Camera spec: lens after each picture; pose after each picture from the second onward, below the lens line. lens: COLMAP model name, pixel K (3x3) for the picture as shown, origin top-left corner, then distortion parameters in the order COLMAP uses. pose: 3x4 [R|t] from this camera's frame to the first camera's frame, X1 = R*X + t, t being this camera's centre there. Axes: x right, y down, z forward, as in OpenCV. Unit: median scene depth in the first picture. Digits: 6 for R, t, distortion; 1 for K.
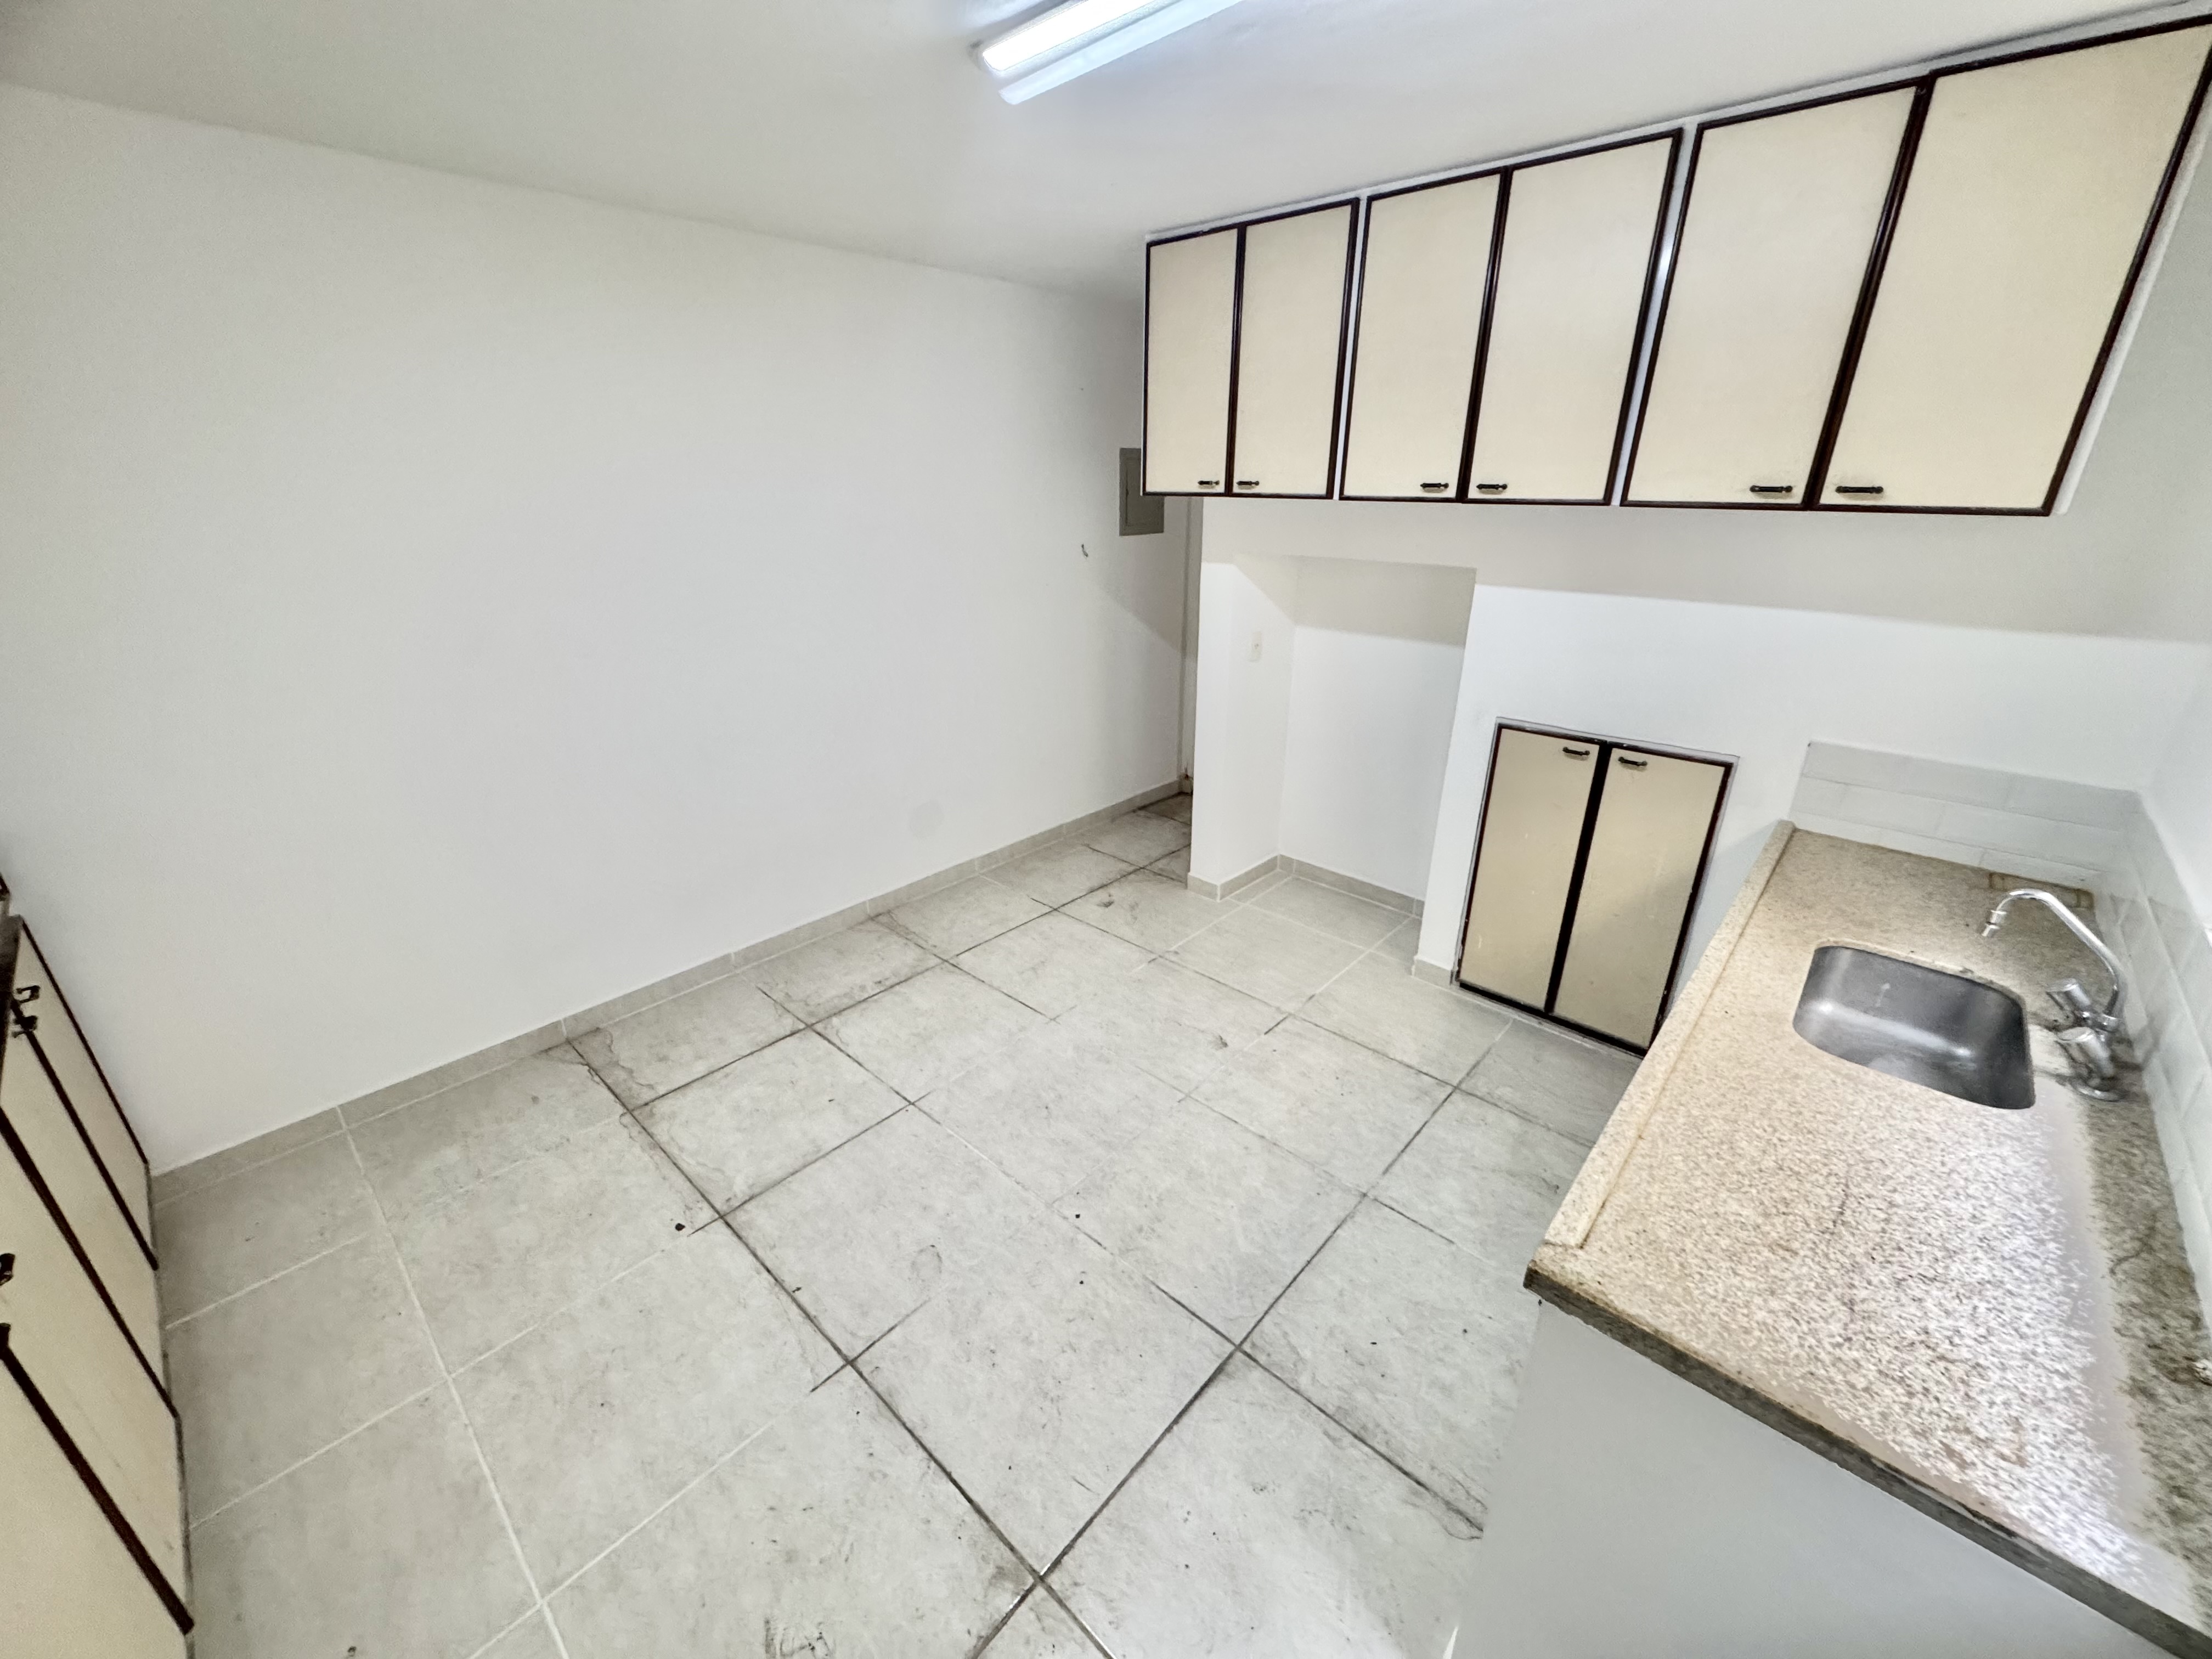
lens RADIAL K [[882.7, 0, 1105.2], [0, 882.7, 825.8], [0, 0, 1]] dist [-0.002553, 0.000256]
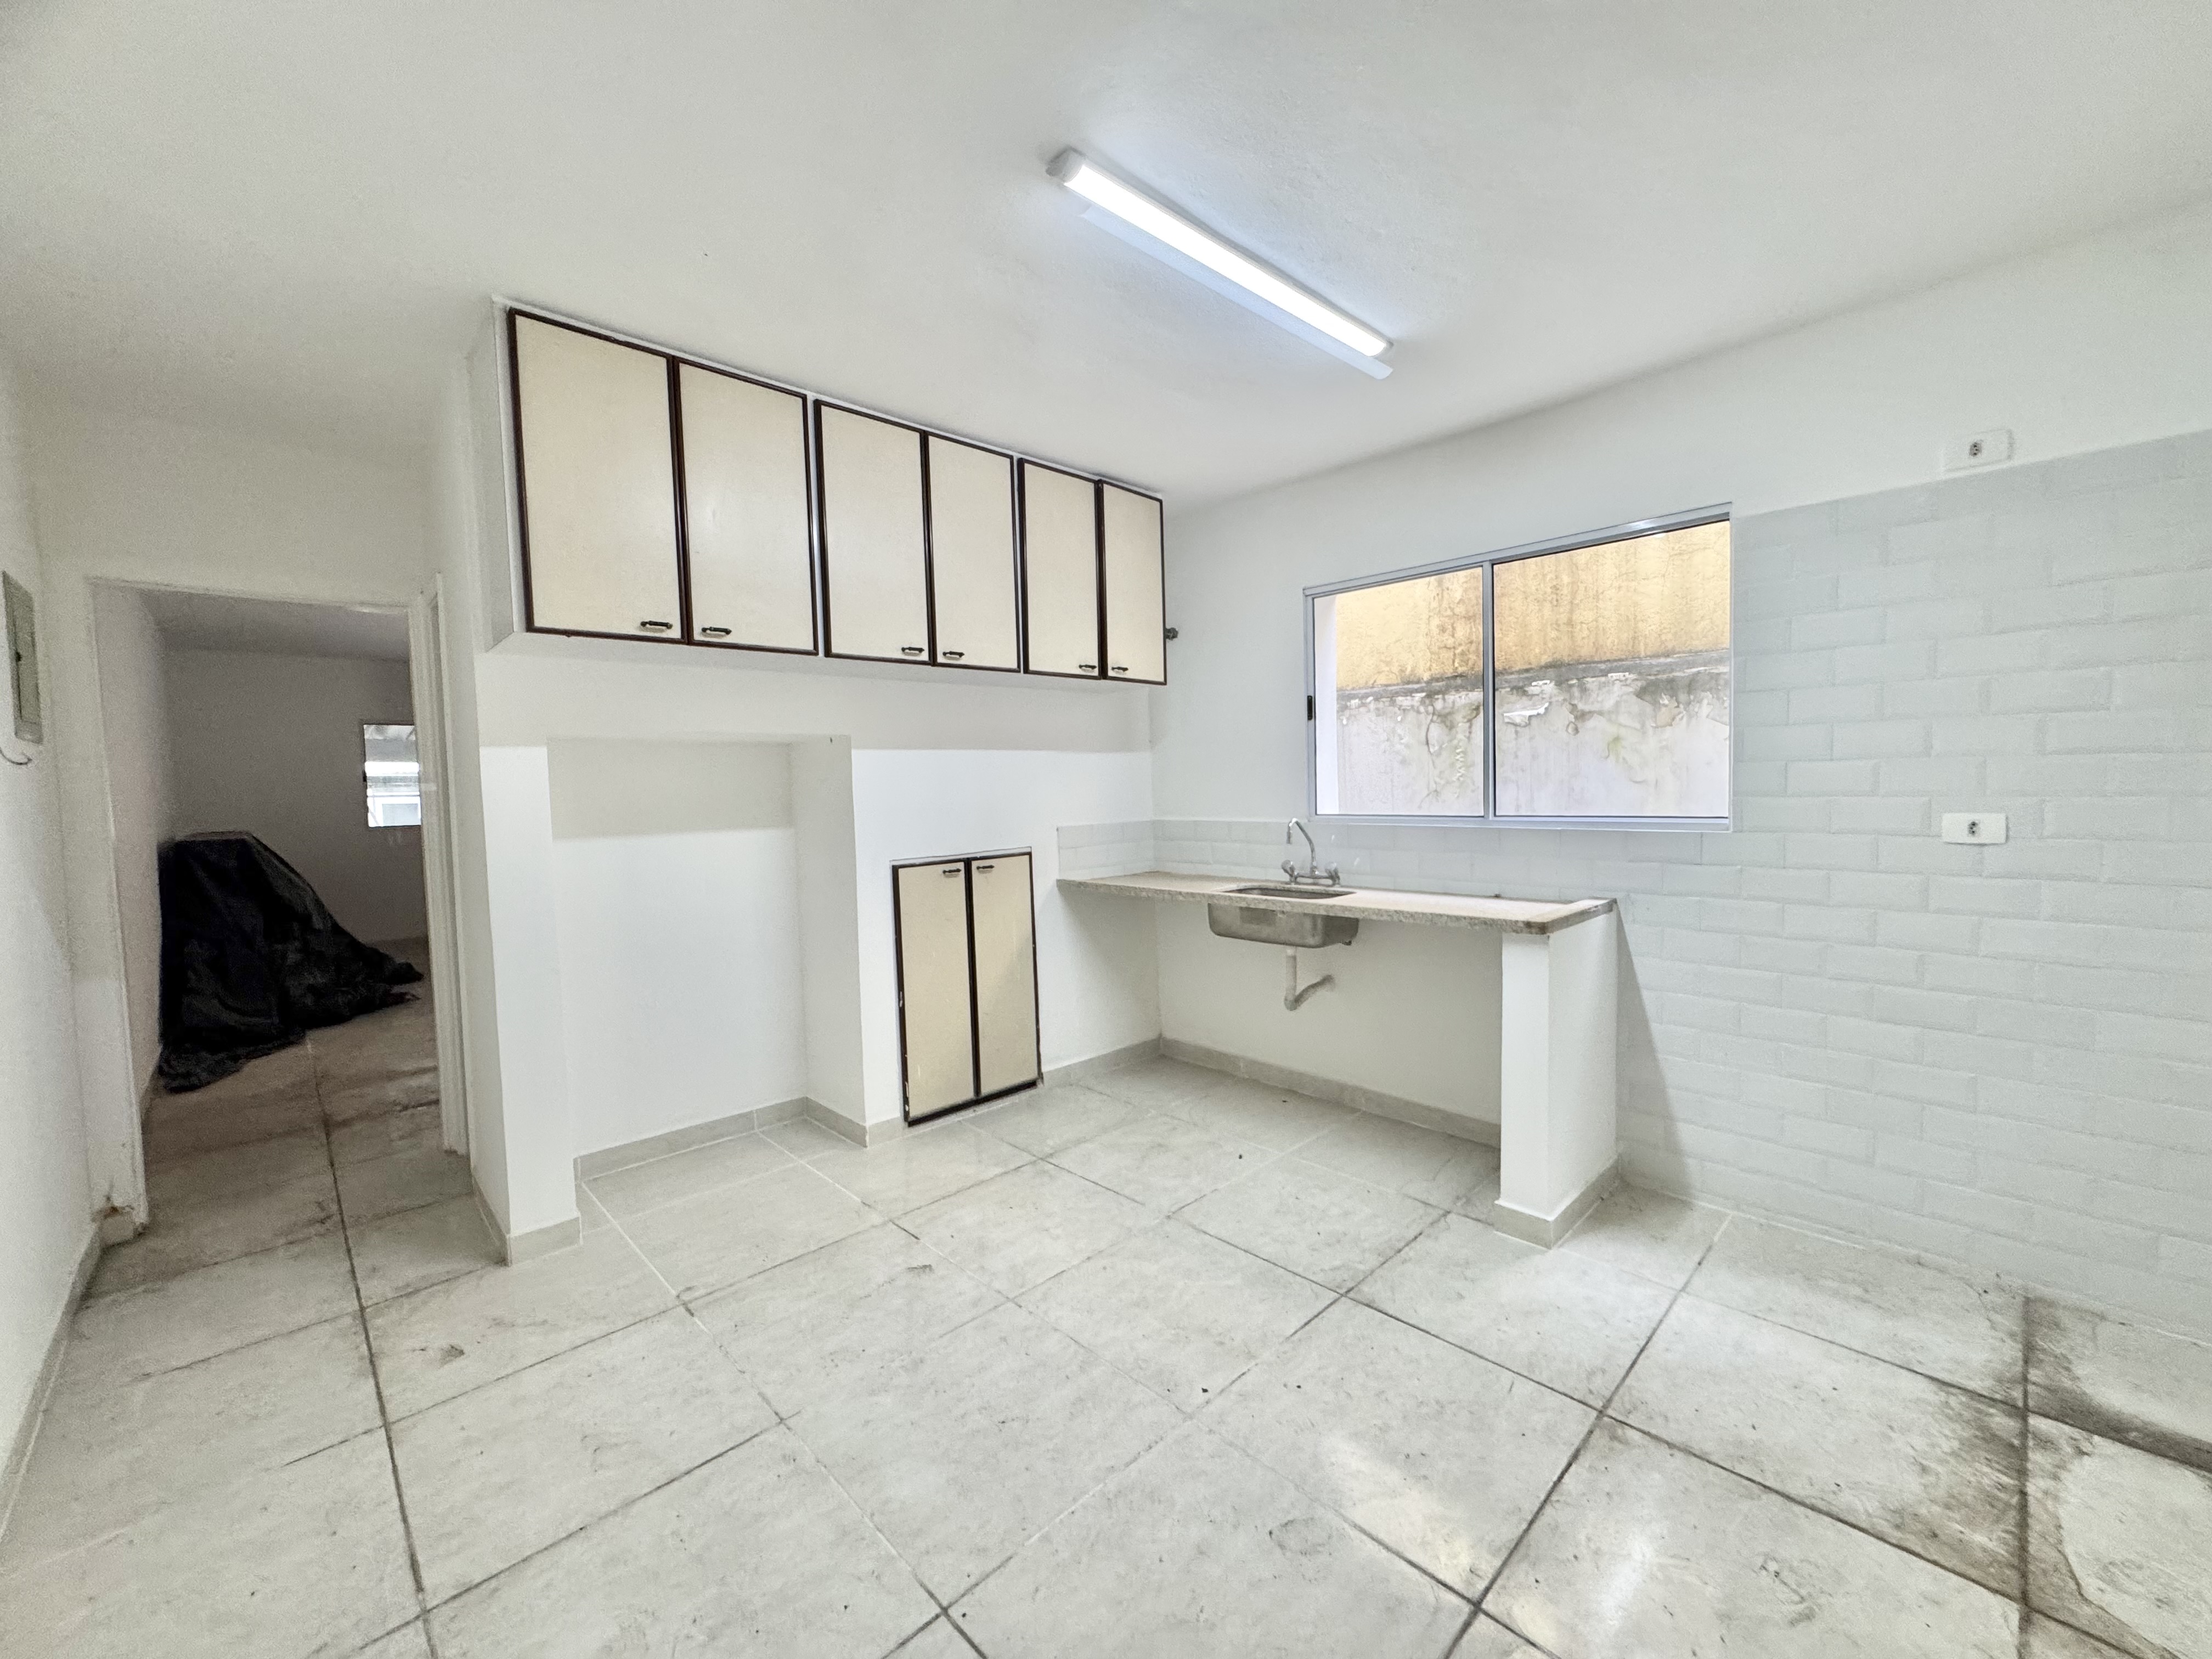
lens RADIAL K [[882.7, 0, 1105.2], [0, 882.7, 825.8], [0, 0, 1]] dist [-0.002553, 0.000256]
pose [[0.060650, -0.050447, 0.996884, -0.745739], [0.396087, 0.917941, 0.022354, -0.090687], [-0.916208, 0.393497, 0.075654, 0.724449]]
